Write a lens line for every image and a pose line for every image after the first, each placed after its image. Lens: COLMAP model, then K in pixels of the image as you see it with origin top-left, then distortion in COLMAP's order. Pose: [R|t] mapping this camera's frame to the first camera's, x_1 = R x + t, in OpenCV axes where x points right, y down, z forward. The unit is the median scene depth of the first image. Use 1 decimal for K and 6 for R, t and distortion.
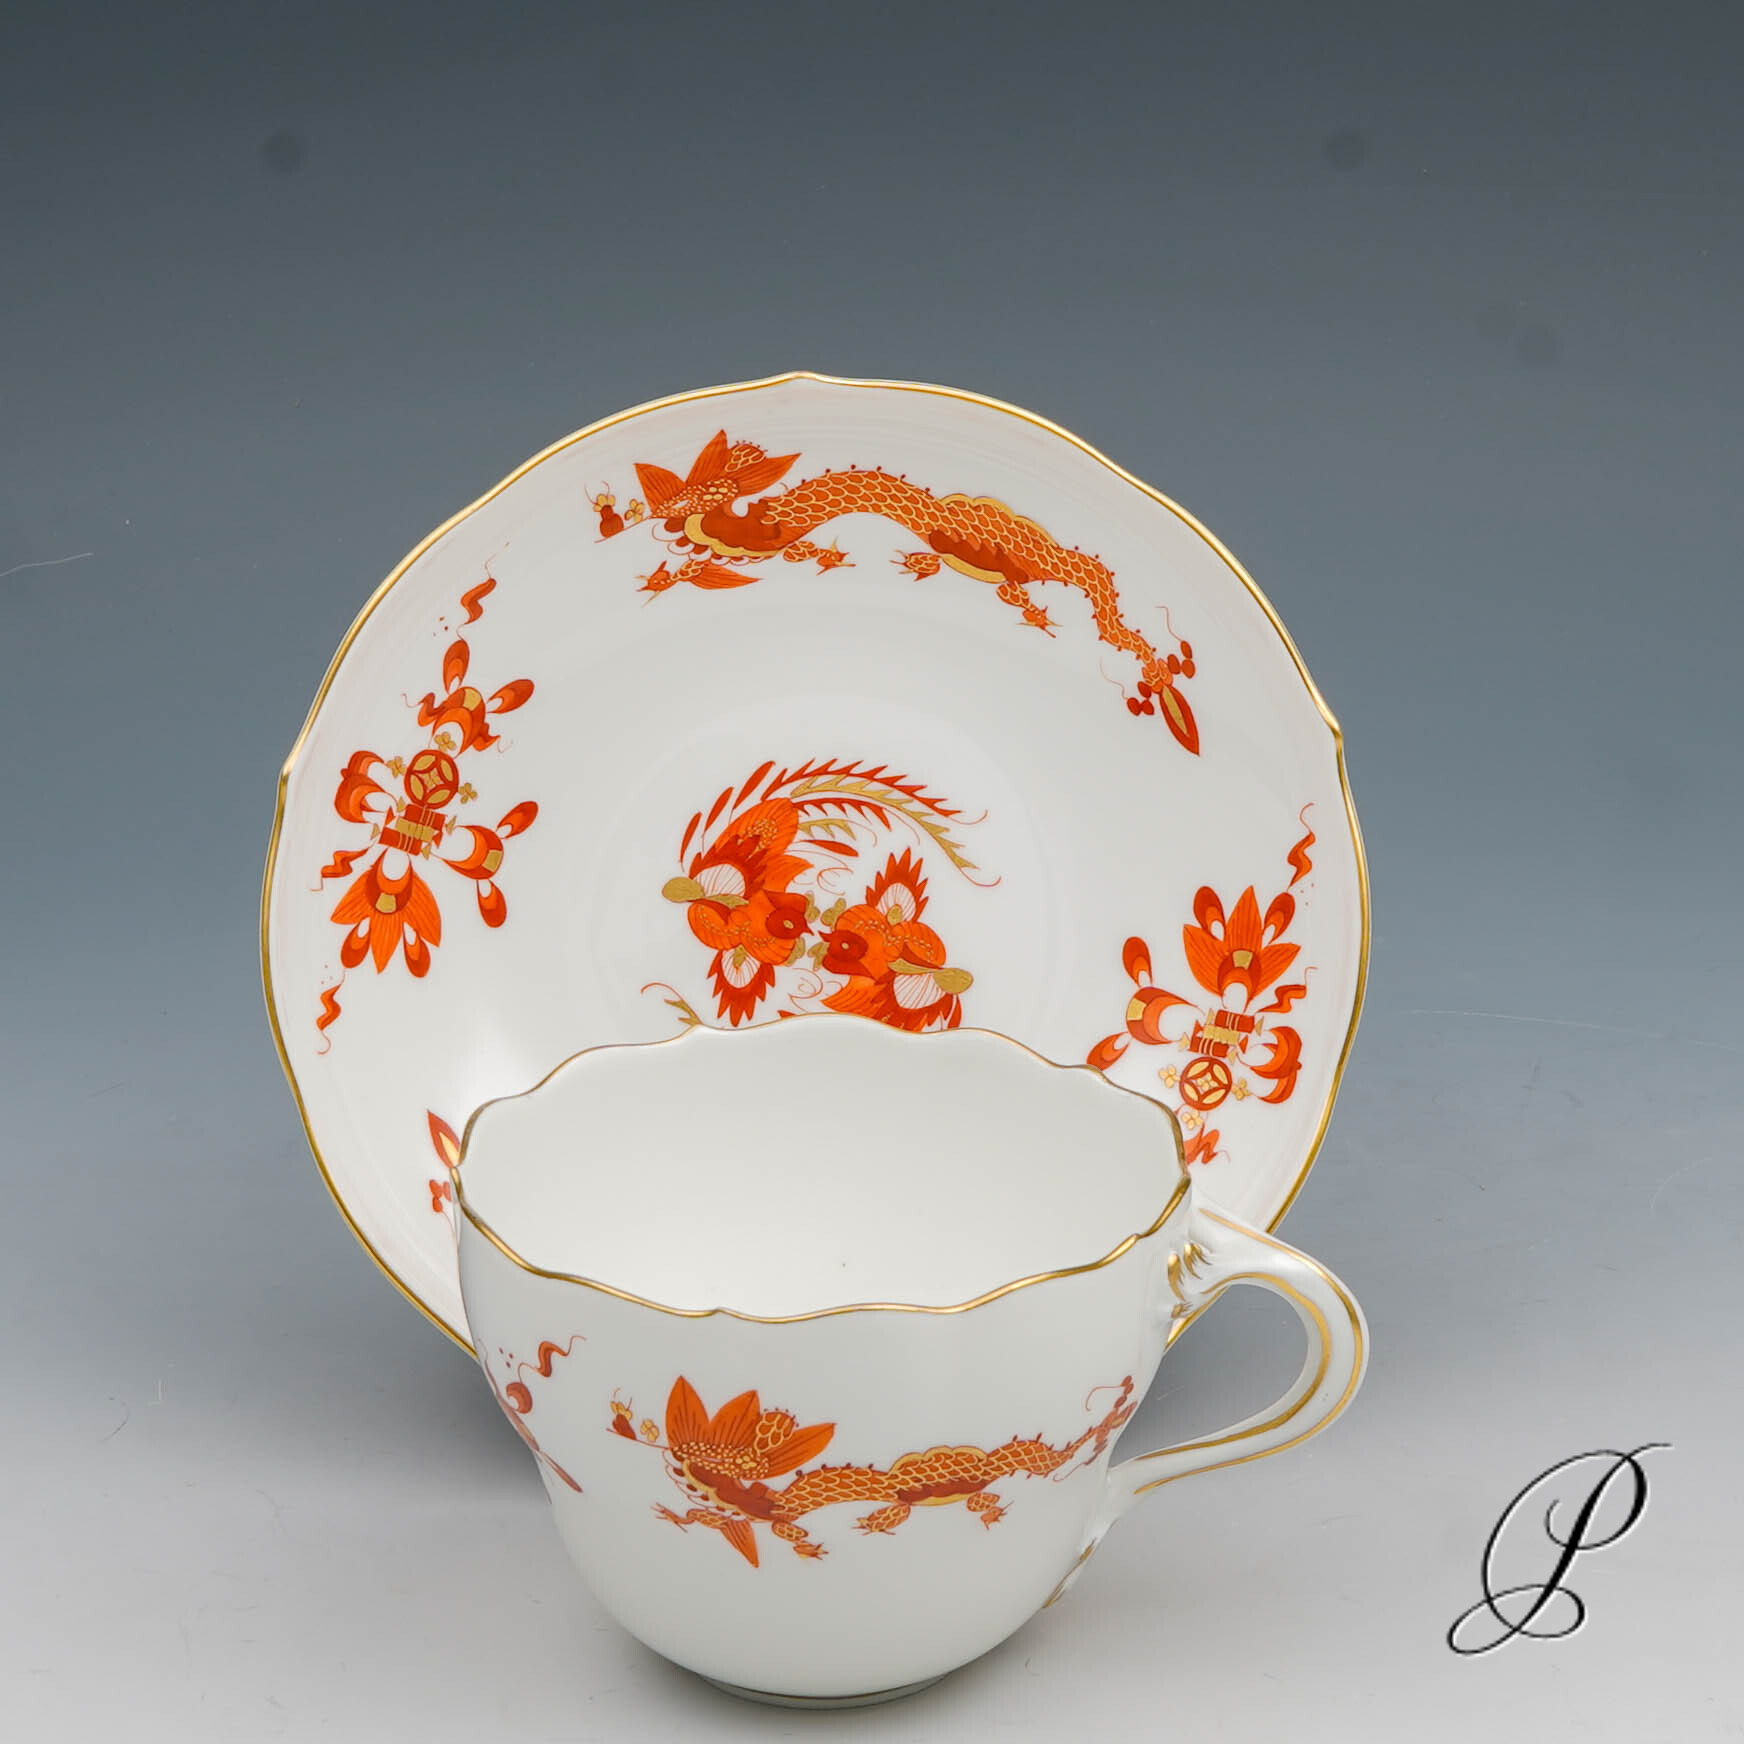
lens RADIAL K [[6131.7, 0, 874.1], [0, 6131.7, 872.4], [0, 0, 1]] dist [0.325975, 0.000000]
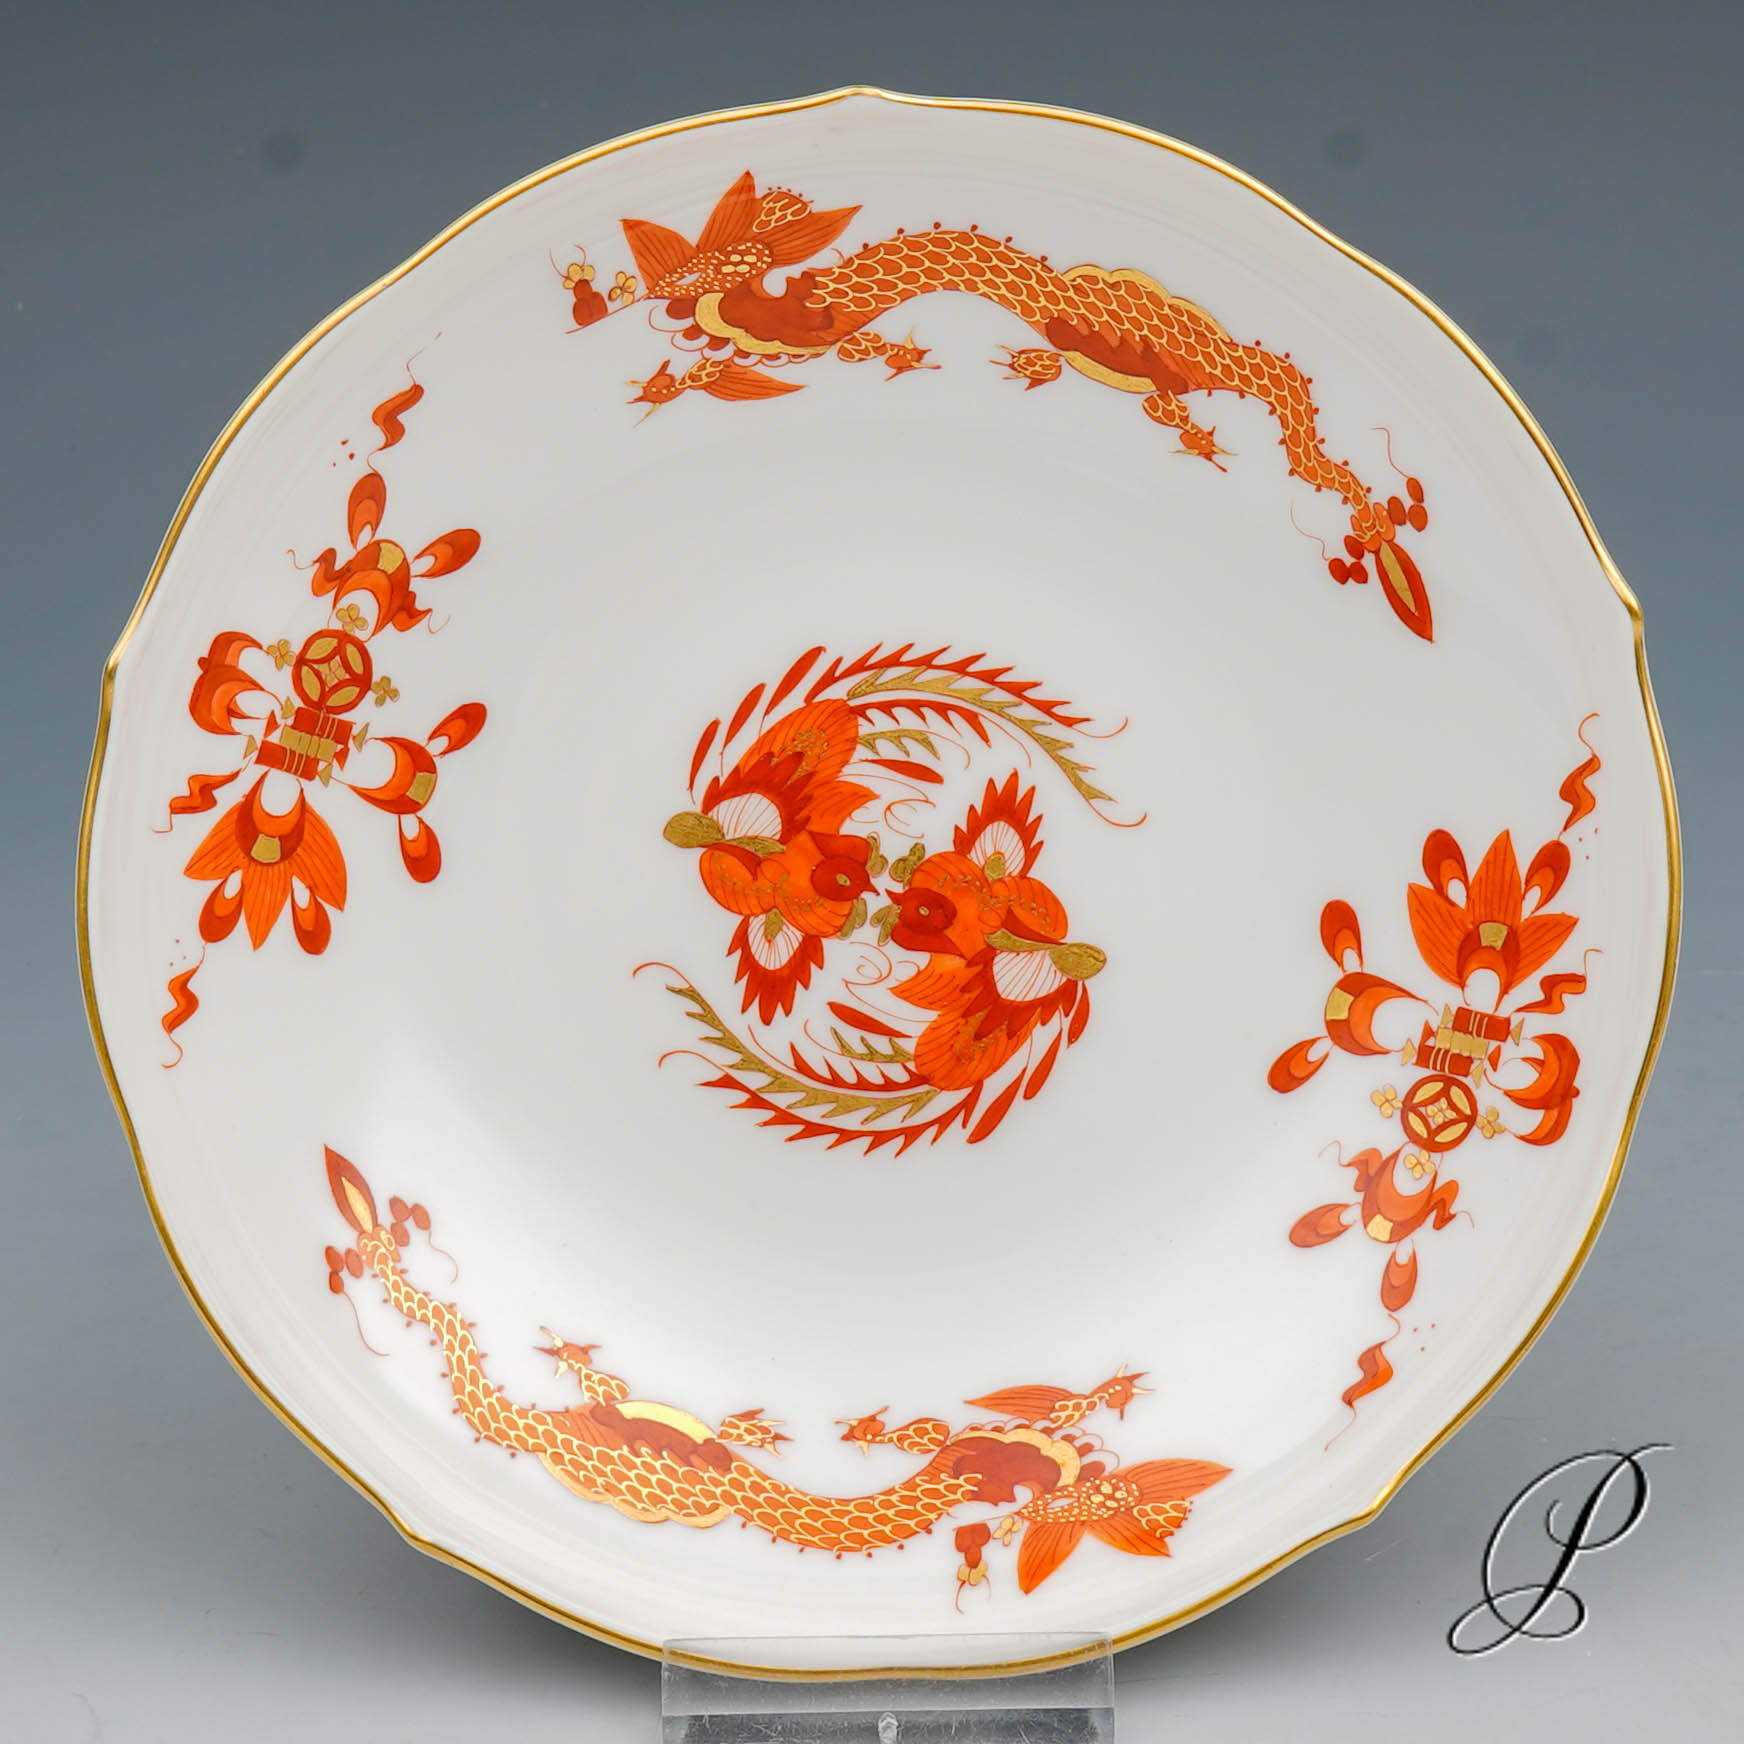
lens RADIAL K [[6131.7, 0, 886.9], [0, 6131.7, 798.7], [0, 0, 1]] dist [0.325975, 0.000000]
pose [[0.999485, 0.005302, -0.031633, 0.013271], [-0.004457, 0.999633, 0.026710, -0.019673], [0.031763, -0.026555, 0.999143, 0.301175]]
